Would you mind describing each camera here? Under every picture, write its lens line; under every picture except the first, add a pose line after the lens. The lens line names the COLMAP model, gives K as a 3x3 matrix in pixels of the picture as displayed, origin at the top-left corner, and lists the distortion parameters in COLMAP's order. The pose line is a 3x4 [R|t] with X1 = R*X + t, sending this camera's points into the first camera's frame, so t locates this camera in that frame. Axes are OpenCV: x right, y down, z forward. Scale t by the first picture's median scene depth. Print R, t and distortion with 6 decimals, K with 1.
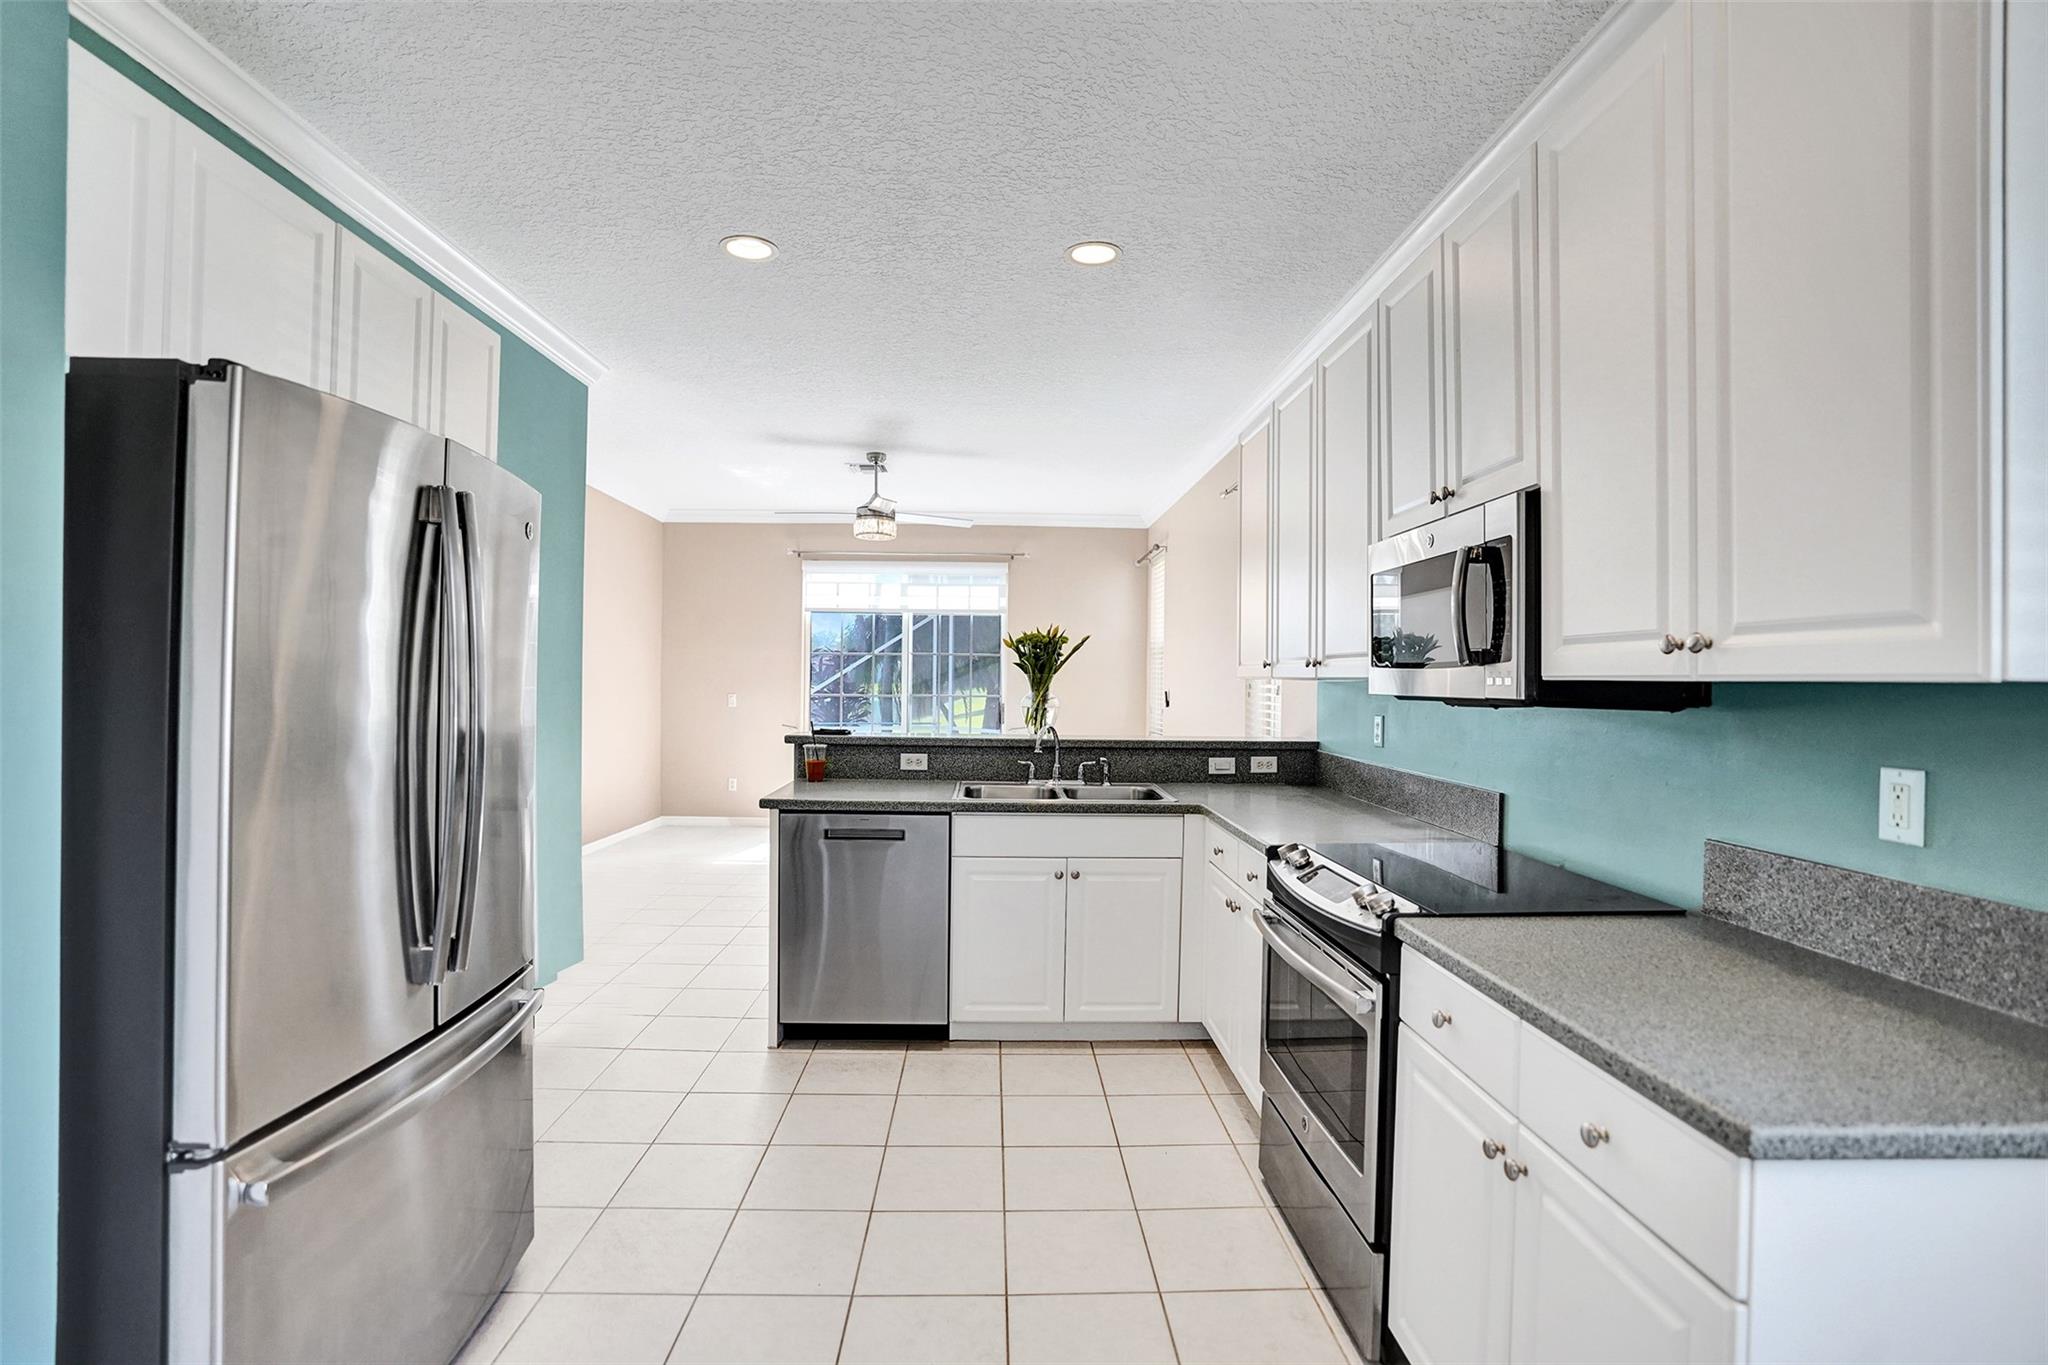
lens RADIAL K [[955.8, 0, 1019.5], [0, 955.8, 690.8], [0, 0, 1]] dist [-0.072355, 0.028916]
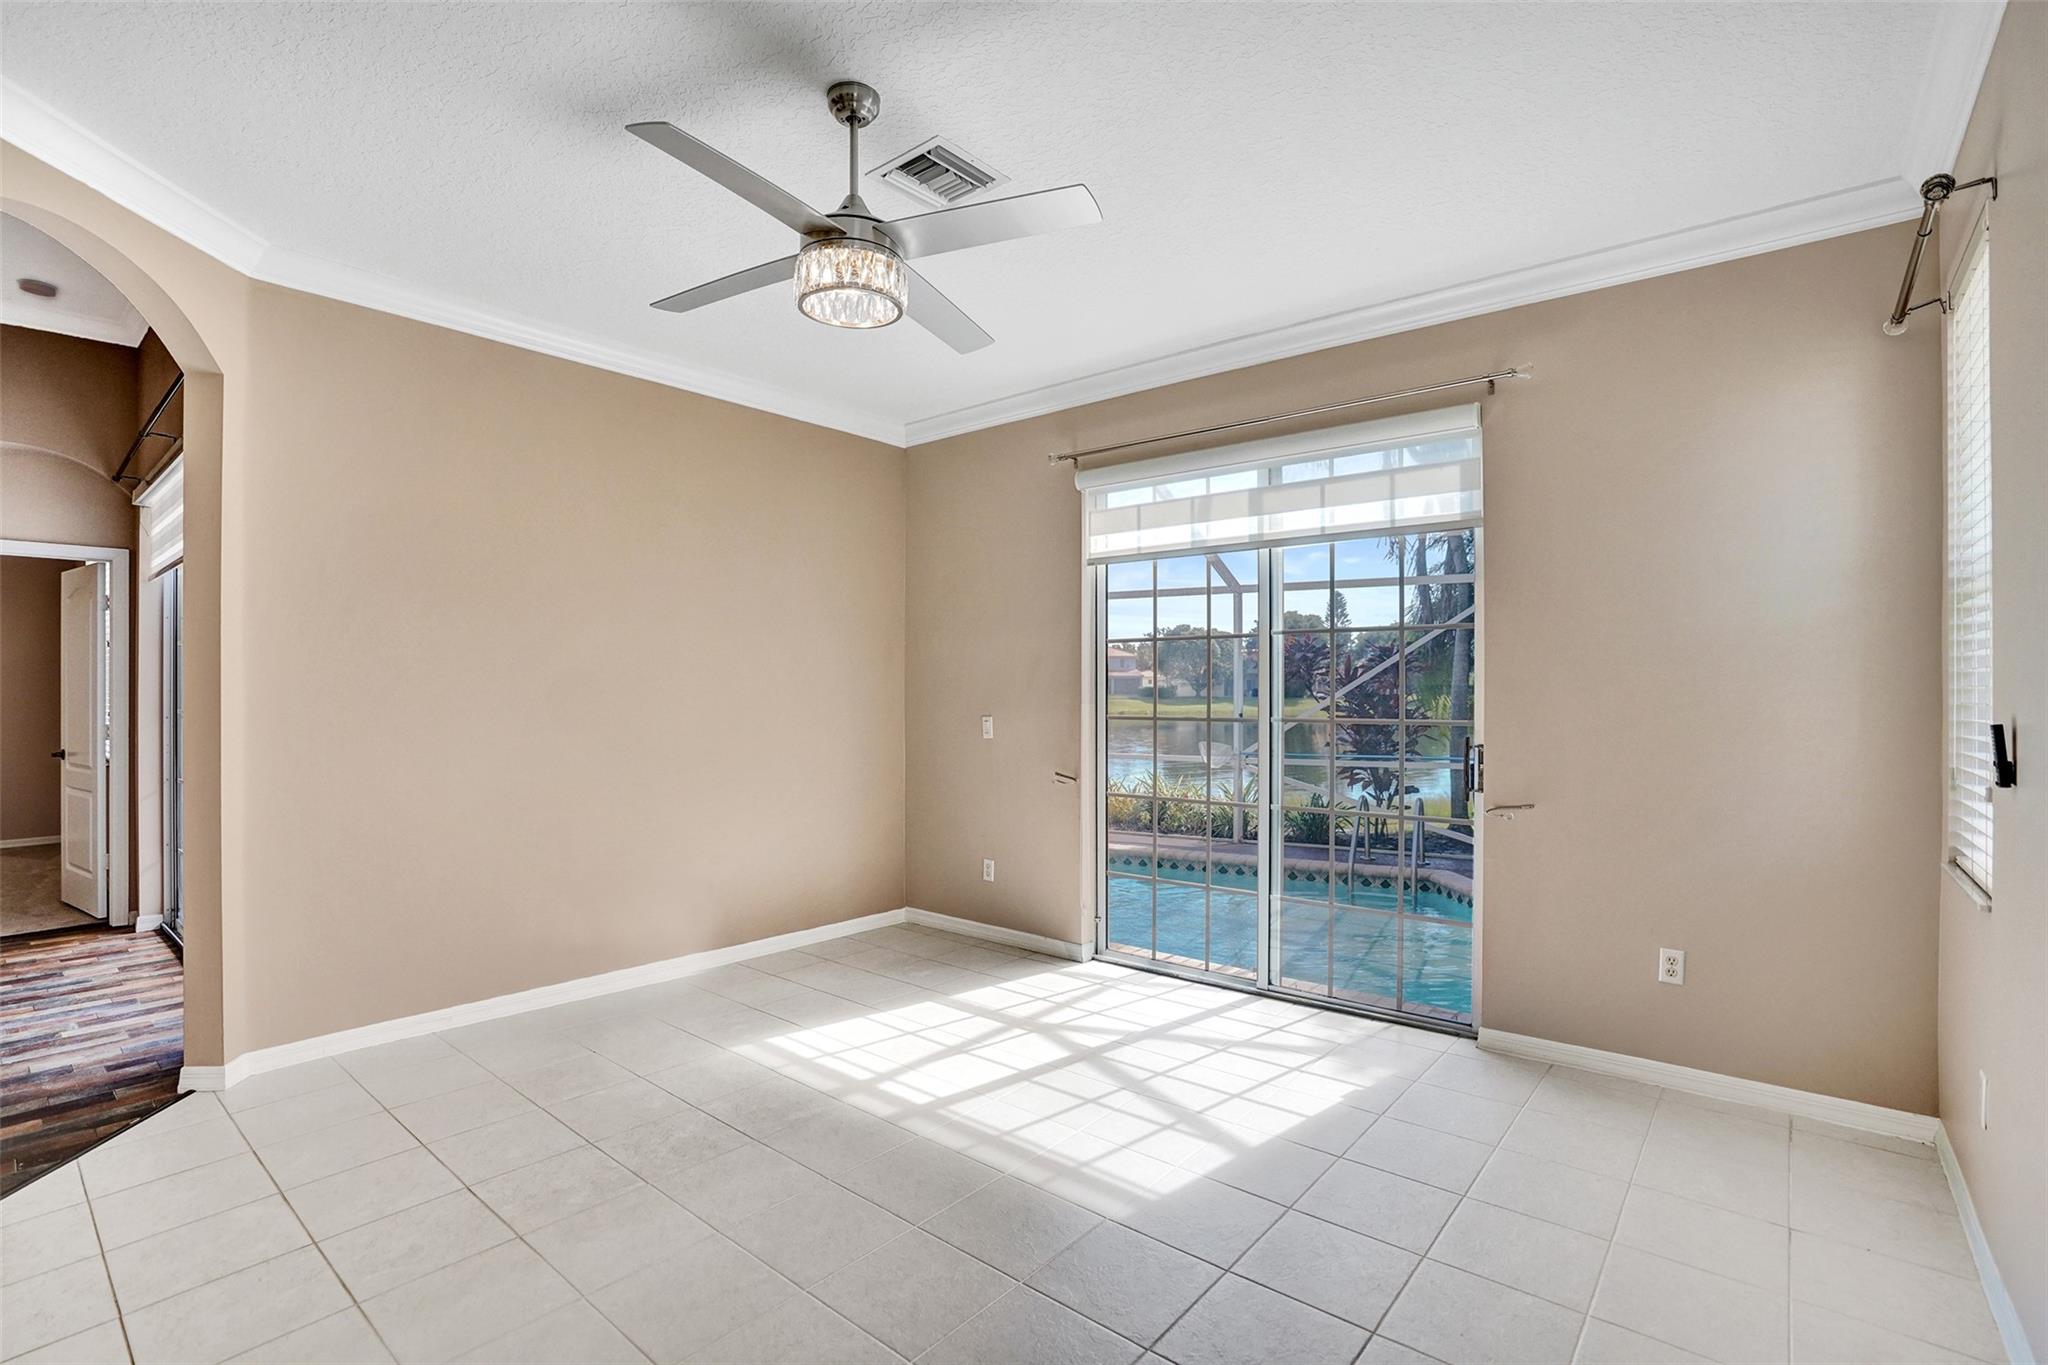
lens RADIAL K [[955.8, 0, 1019.5], [0, 955.8, 690.8], [0, 0, 1]] dist [-0.072355, 0.028916]
pose [[0.748742, -0.008242, -0.662810, 0.274246], [0.013484, 0.999905, 0.002797, -0.035361], [0.662724, -0.011032, 0.748782, 1.487777]]
